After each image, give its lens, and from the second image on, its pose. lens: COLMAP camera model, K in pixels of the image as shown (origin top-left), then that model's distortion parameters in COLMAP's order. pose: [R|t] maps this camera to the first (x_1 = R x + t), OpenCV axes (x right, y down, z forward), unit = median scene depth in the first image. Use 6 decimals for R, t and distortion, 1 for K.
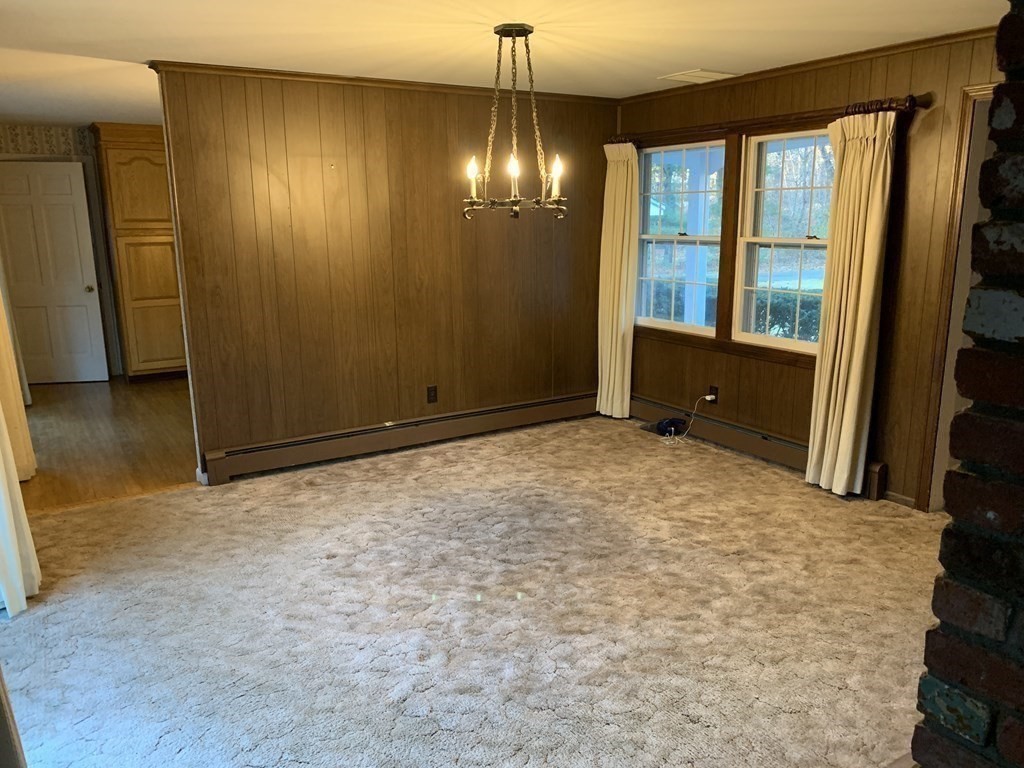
lens RADIAL K [[786.2, 0, 510.0], [0, 786.2, 380.2], [0, 0, 1]] dist [0.086151, -0.062701]
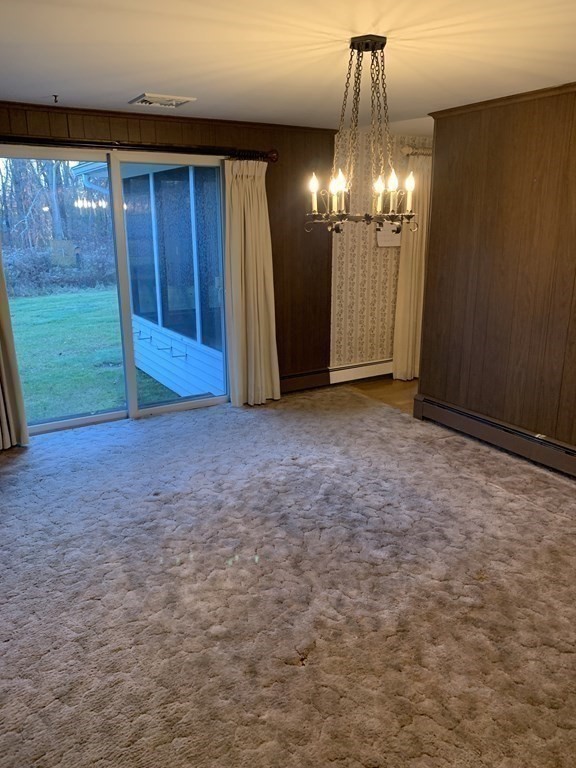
lens RADIAL K [[589.7, 0, 284.3], [0, 589.7, 382.3], [0, 0, 1]] dist [0.086151, -0.062701]
pose [[-0.021565, 0.275346, -0.961103, 0.658535], [-0.208466, 0.938958, 0.273679, -0.174240], [0.977792, 0.206259, 0.037152, 0.751865]]
